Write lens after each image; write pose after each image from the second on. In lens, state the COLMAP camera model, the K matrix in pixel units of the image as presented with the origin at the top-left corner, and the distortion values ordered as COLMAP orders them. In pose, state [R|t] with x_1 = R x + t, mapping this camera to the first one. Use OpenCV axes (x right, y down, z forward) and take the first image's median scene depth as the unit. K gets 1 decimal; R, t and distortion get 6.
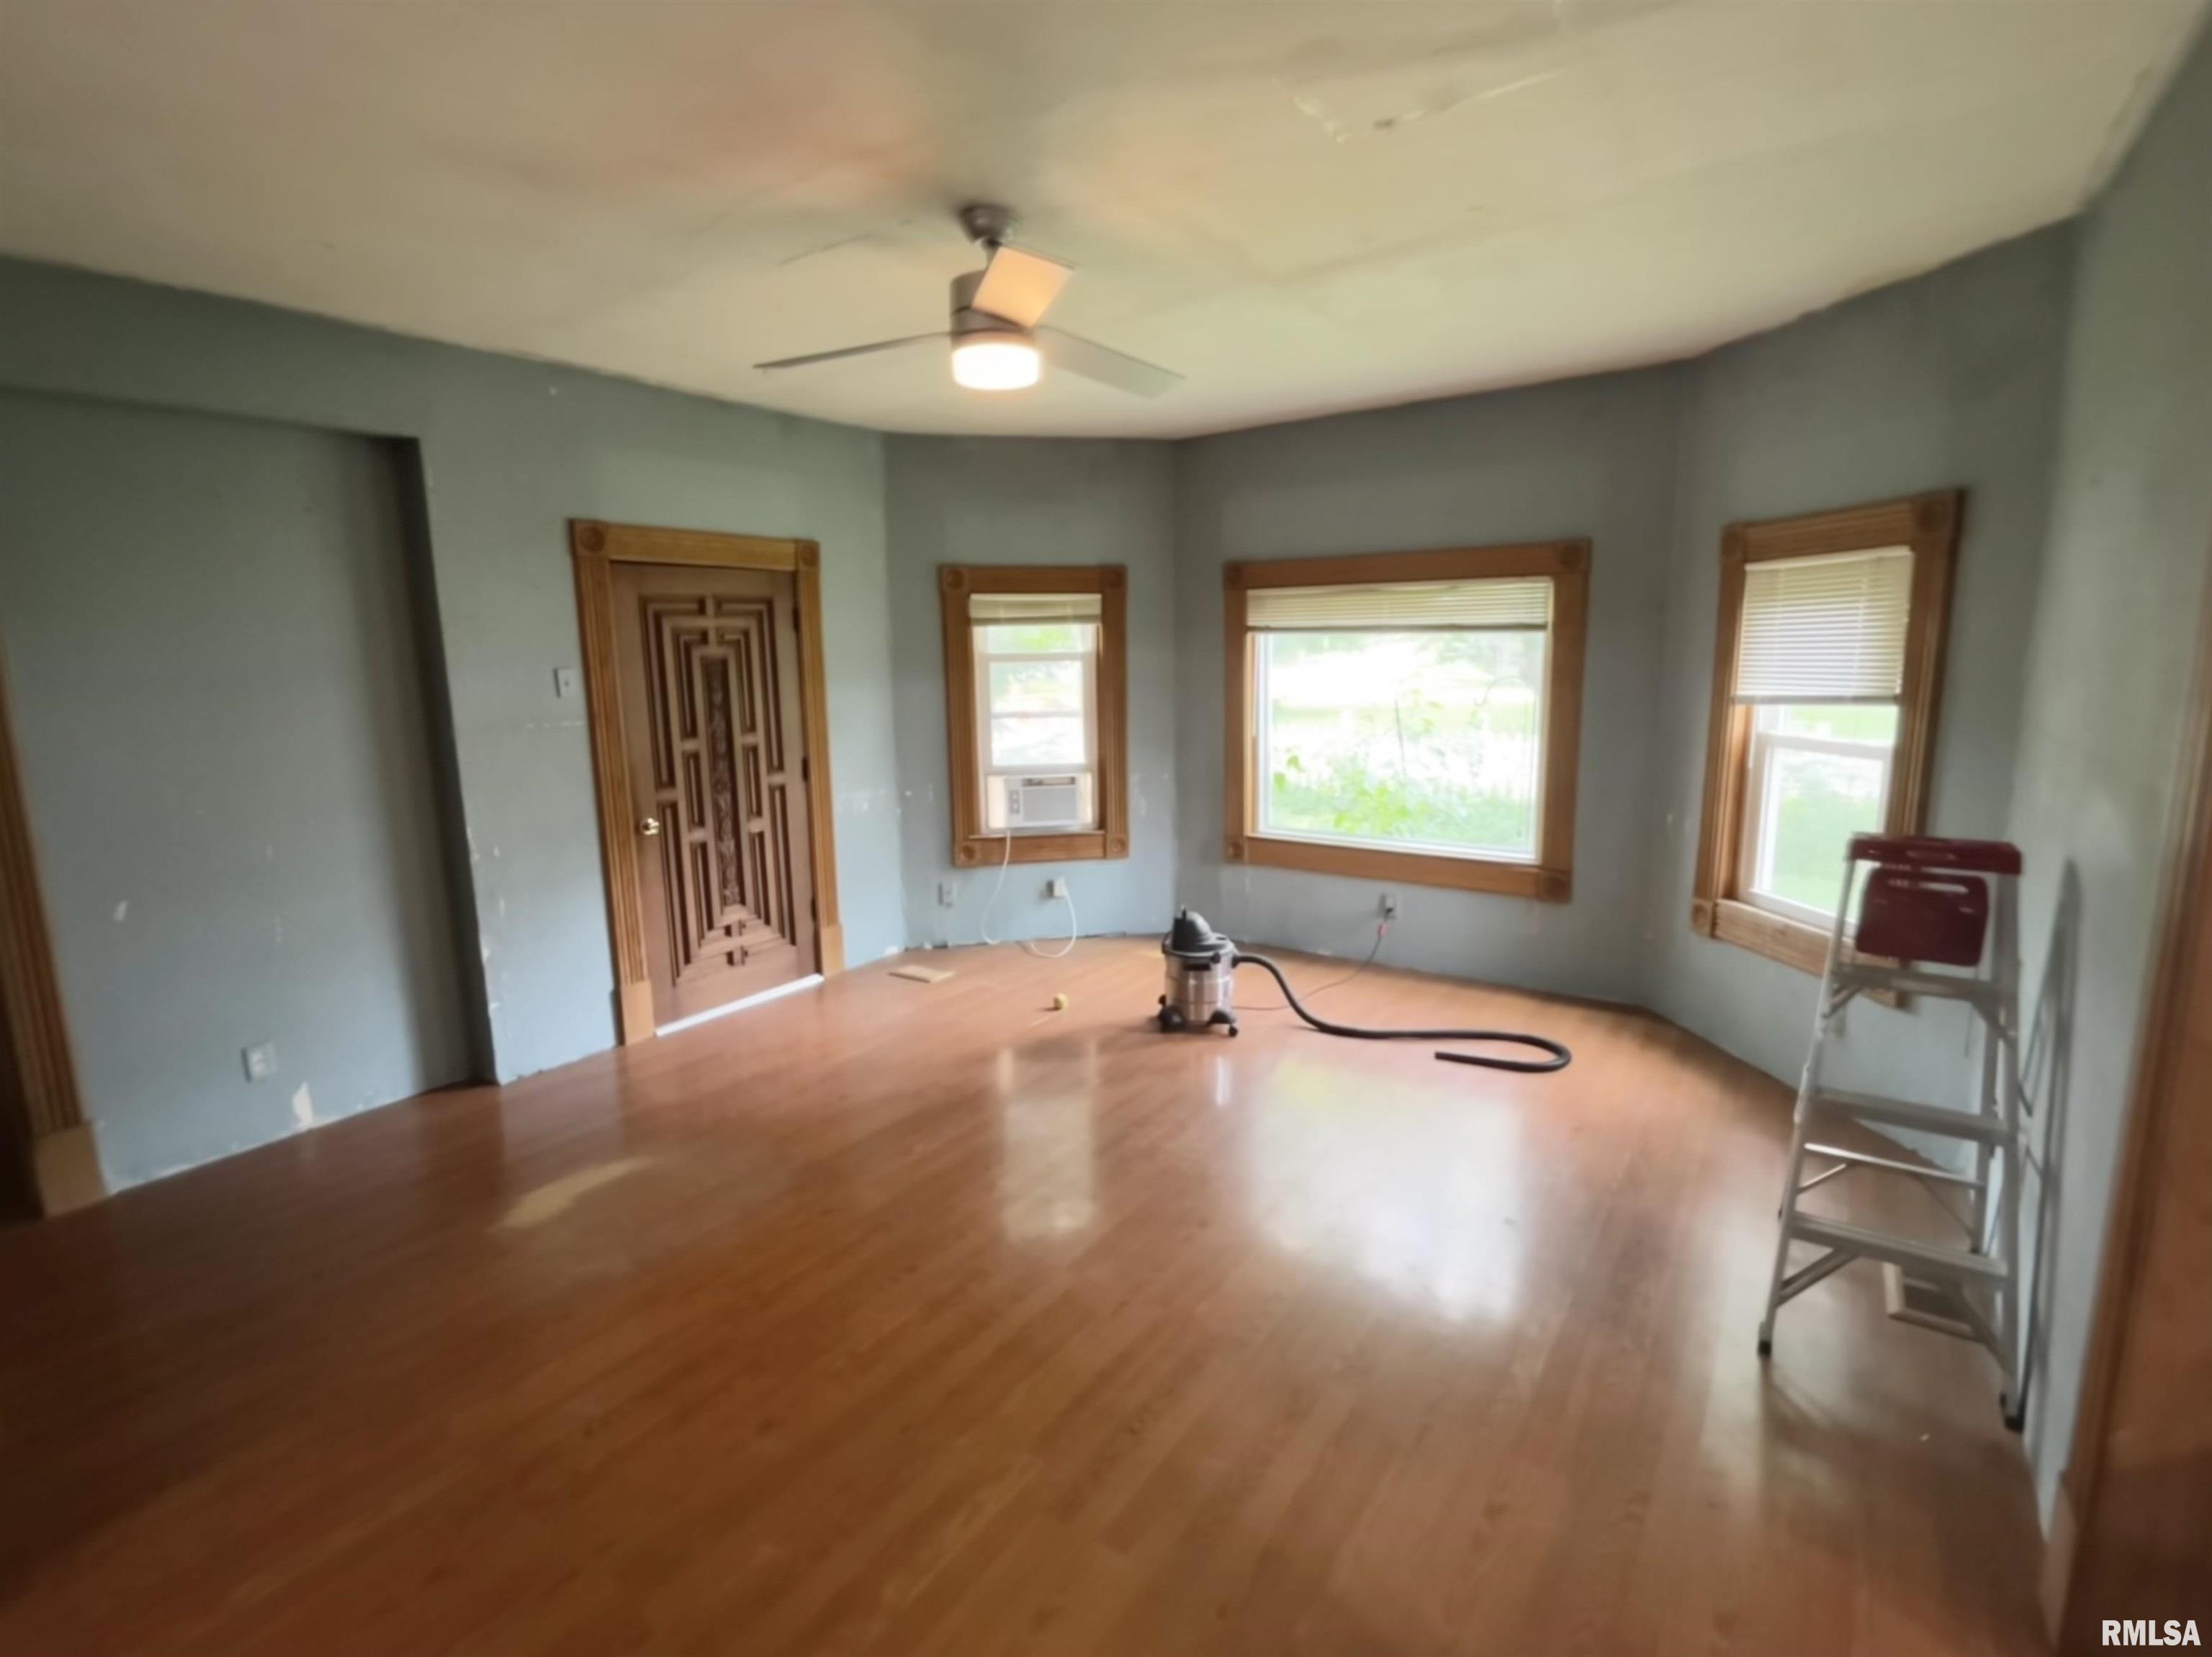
lens RADIAL K [[1047.4, 0, 1124.8], [0, 1047.4, 818.6], [0, 0, 1]] dist [-0.000189, 0.000592]
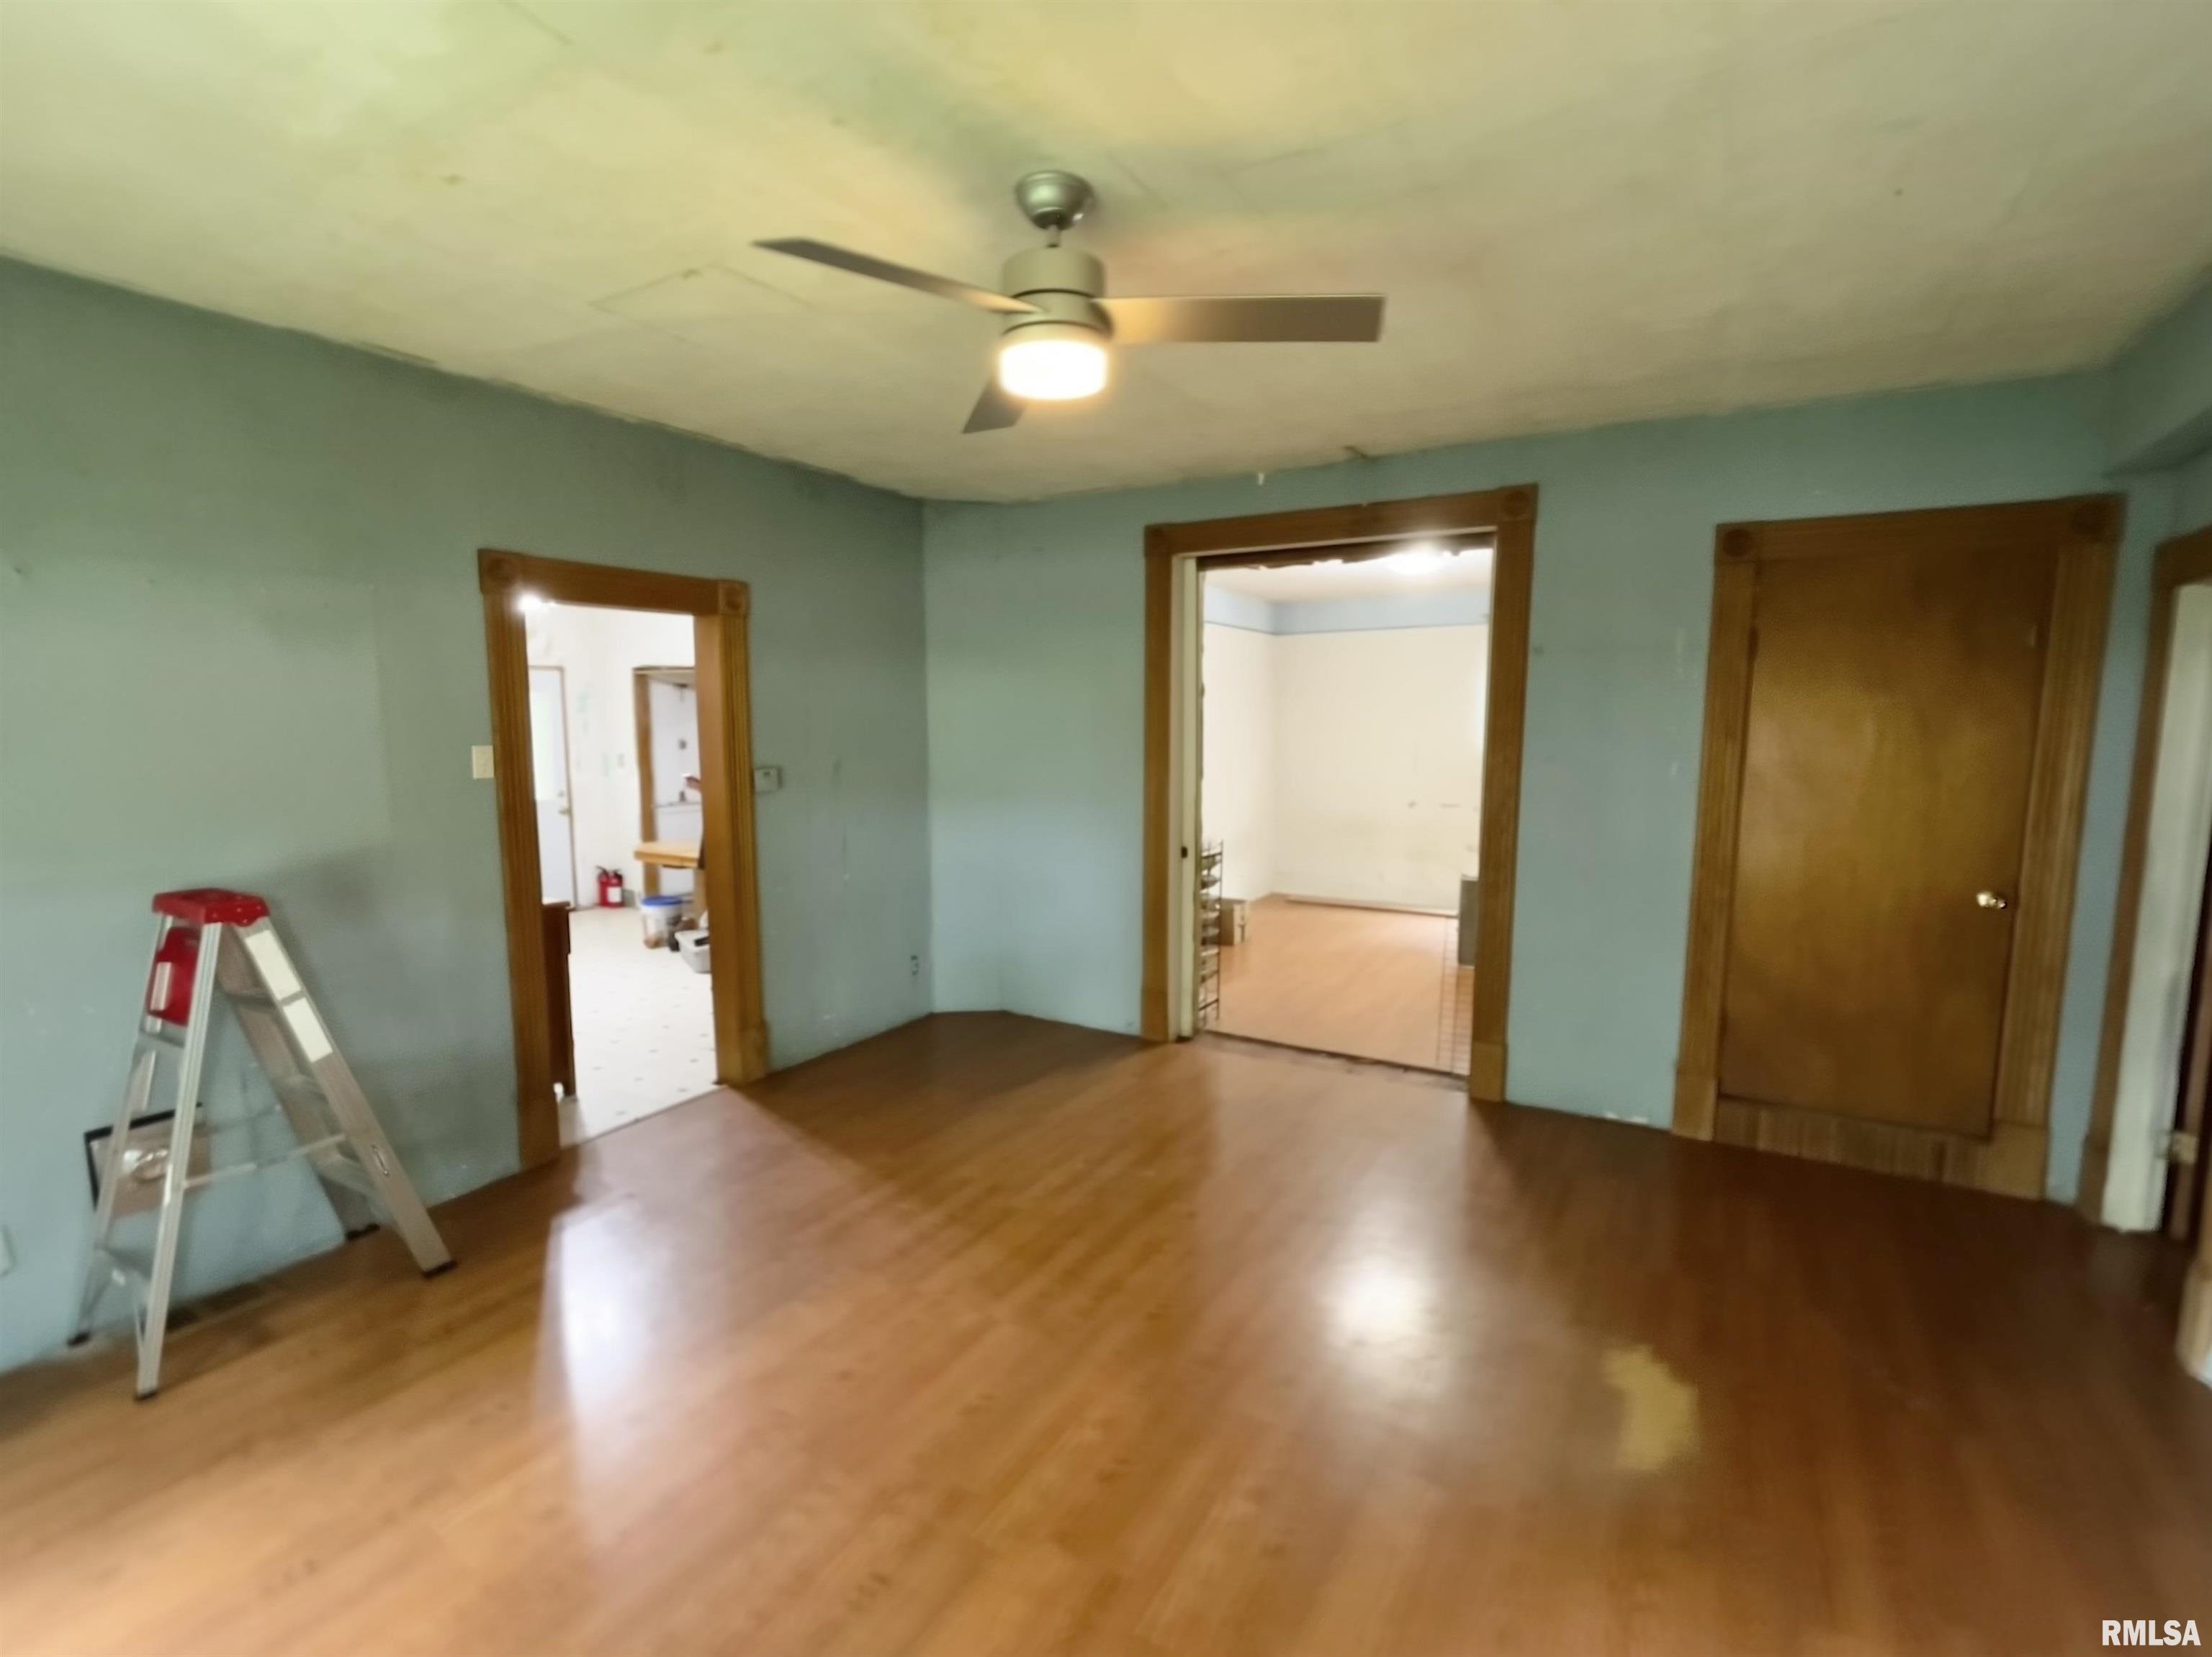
lens RADIAL K [[1039.5, 0, 1073.6], [0, 1039.5, 837.5], [0, 0, 1]] dist [0.000022, -0.000004]
pose [[-0.998930, 0.021999, -0.040679, -0.070089], [0.009263, 0.956965, 0.290055, -0.227842], [0.045309, 0.289368, -0.956145, 1.340820]]
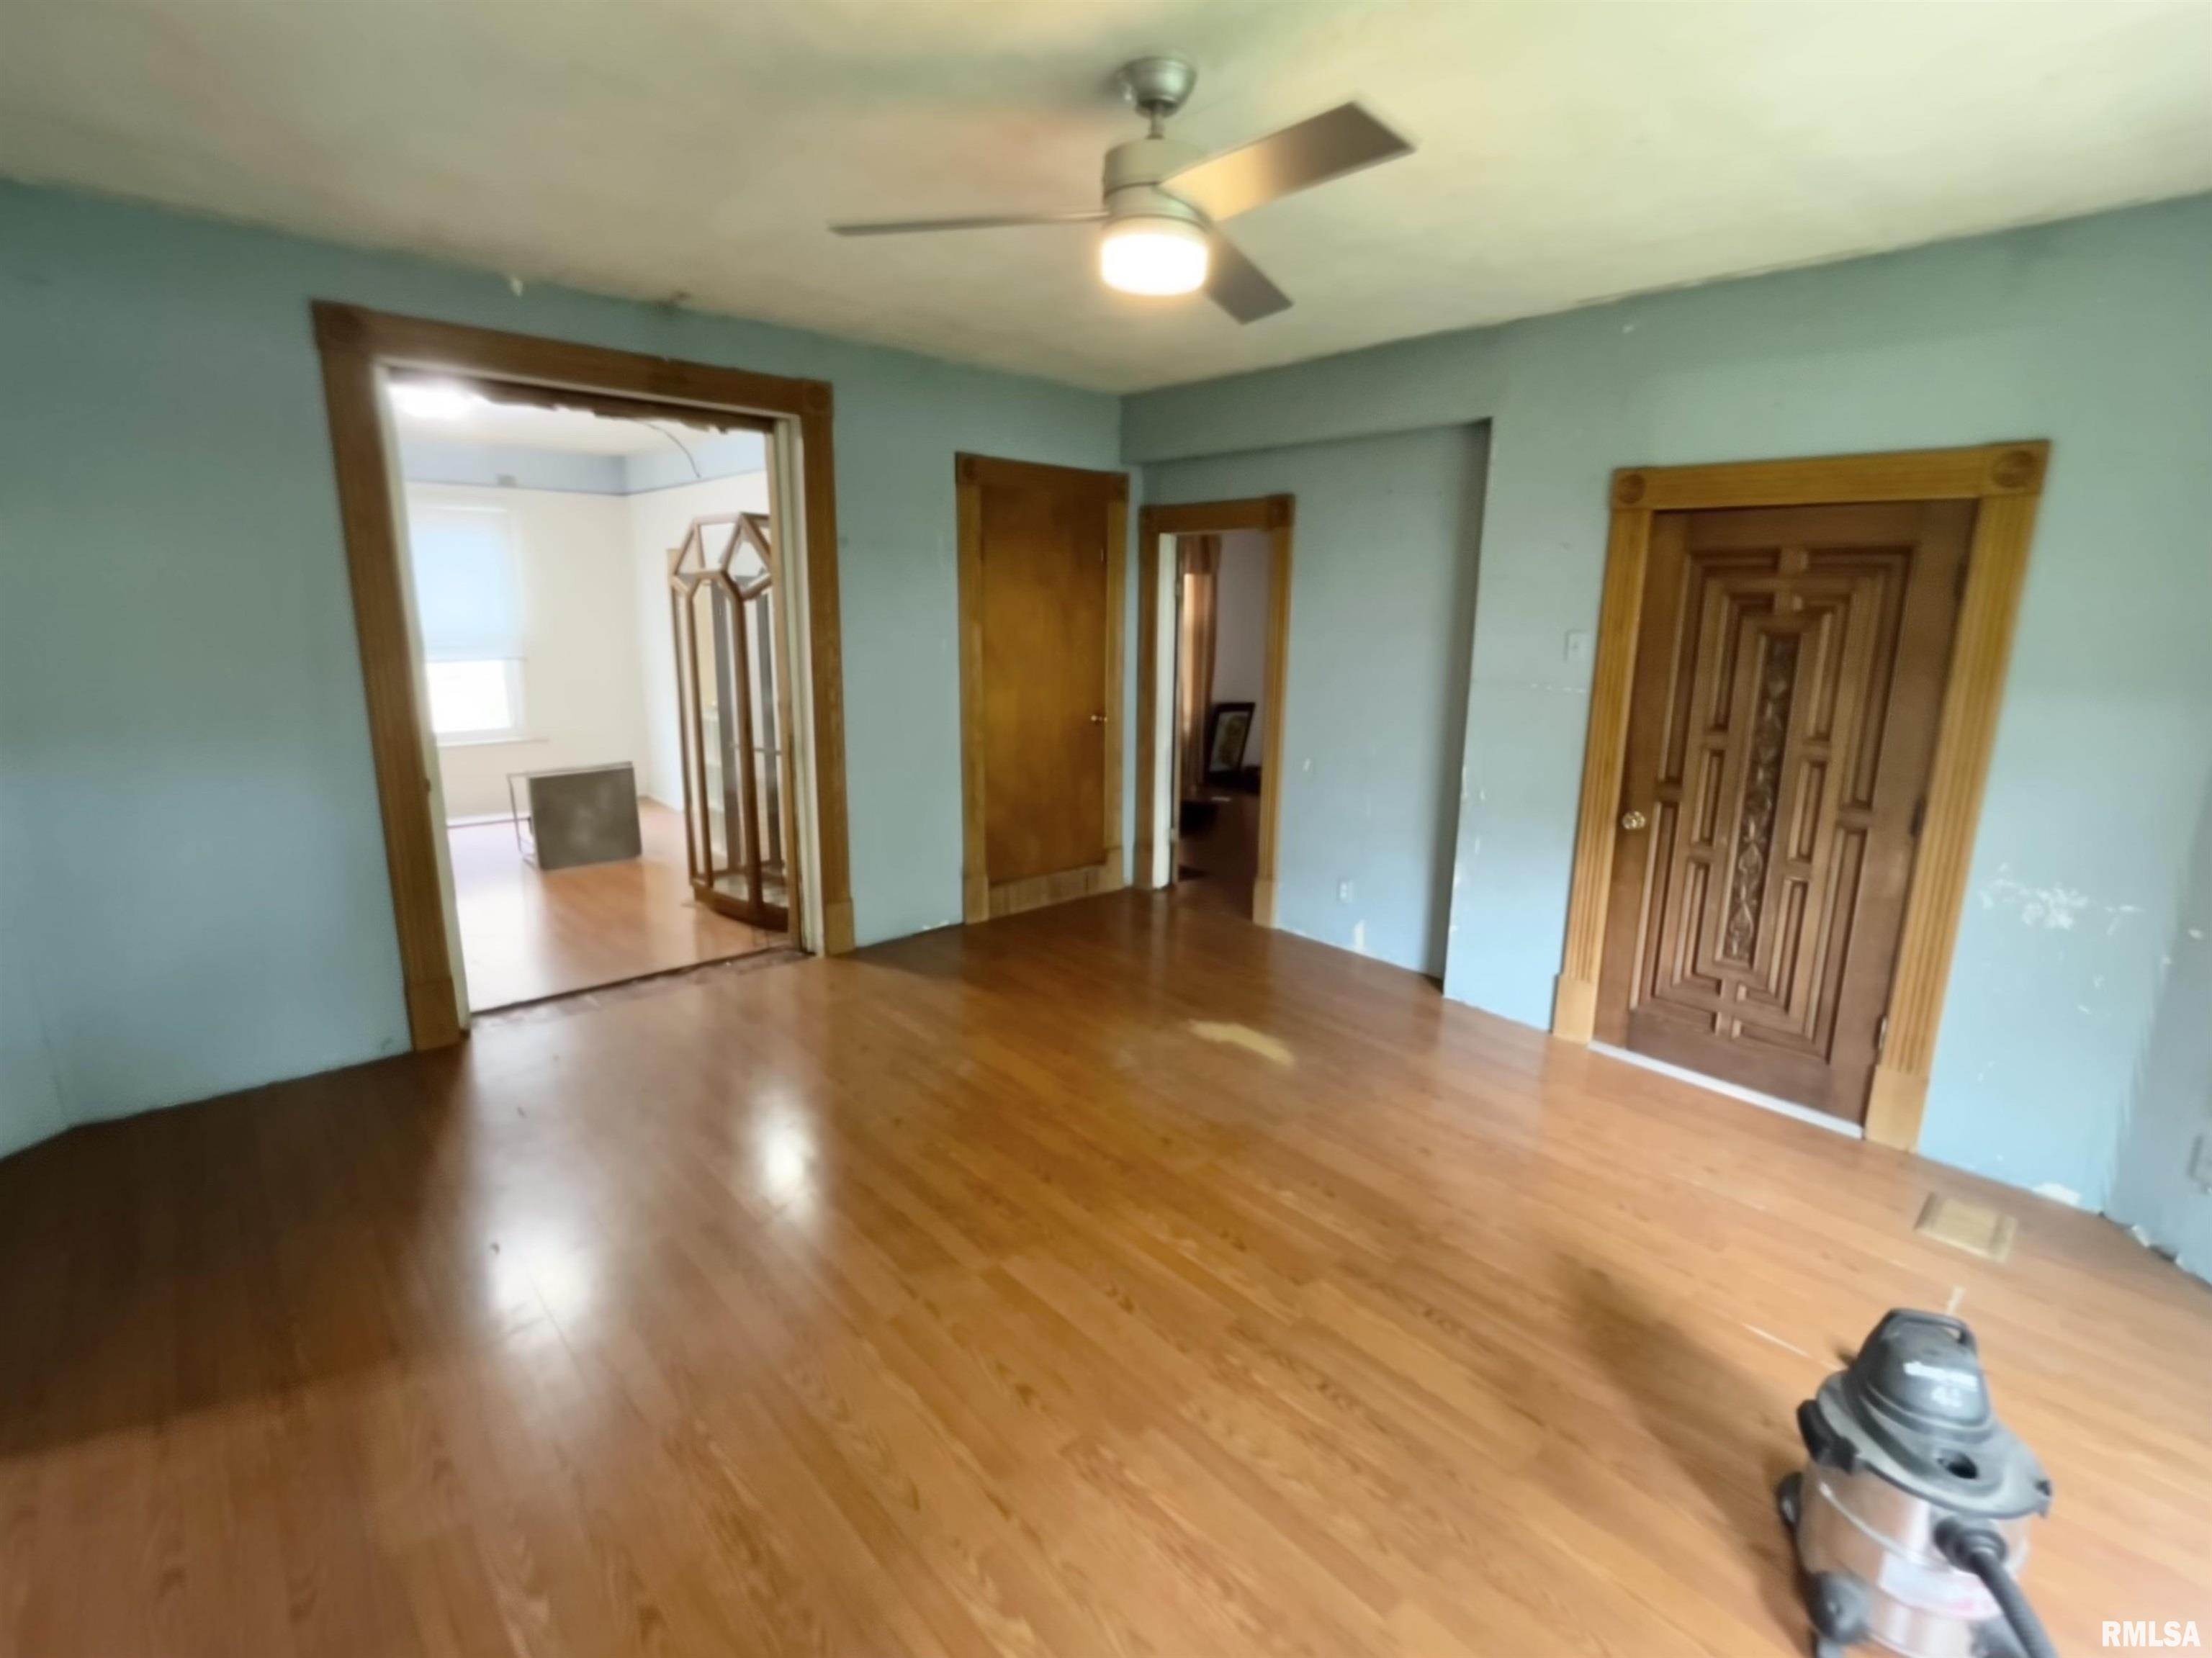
lens RADIAL K [[1047.2, 0, 1124.8], [0, 1047.2, 819.1], [0, 0, 1]] dist [-0.000189, 0.000592]
pose [[-0.234850, 0.211373, -0.948771, 0.533984], [-0.182601, 0.949100, 0.256645, -0.159776], [0.954726, 0.233519, -0.184299, 0.873401]]
